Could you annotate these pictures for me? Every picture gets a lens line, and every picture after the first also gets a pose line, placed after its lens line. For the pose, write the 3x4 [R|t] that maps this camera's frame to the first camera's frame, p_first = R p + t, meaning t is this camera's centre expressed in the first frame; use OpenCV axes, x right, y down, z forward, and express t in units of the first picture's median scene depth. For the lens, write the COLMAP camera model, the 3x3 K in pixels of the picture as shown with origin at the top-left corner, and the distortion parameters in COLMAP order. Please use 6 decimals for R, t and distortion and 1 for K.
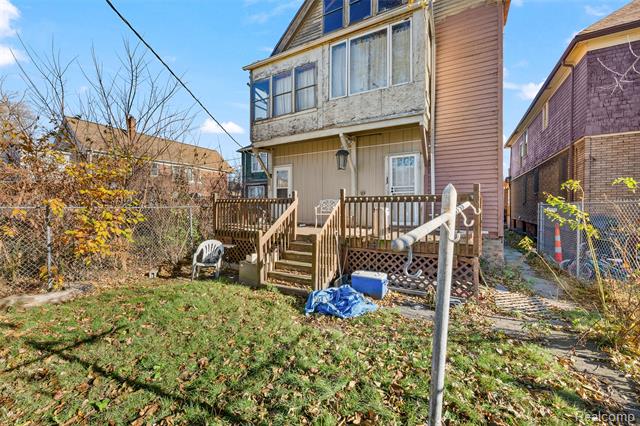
lens RADIAL K [[257.4, 0, 320.2], [0, 257.4, 207.1], [0, 0, 1]] dist [0.001250, -0.000096]
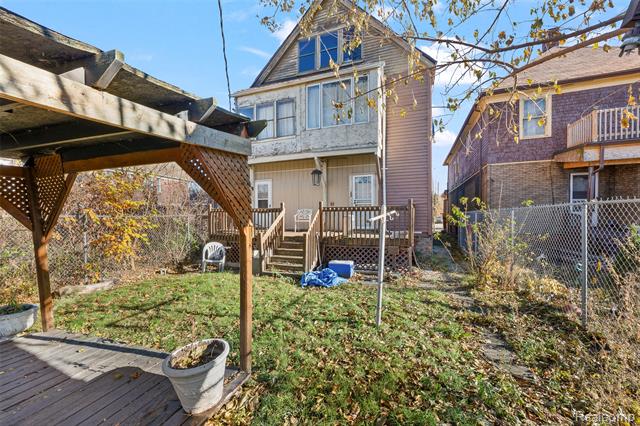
lens RADIAL K [[257.4, 0, 320.2], [0, 257.4, 216.4], [0, 0, 1]] dist [0.001250, -0.000096]
pose [[0.987915, -0.004954, 0.154920, -0.119361], [0.005025, 0.999987, -0.000067, 0.007331], [-0.154918, 0.000844, 0.987927, -0.320932]]
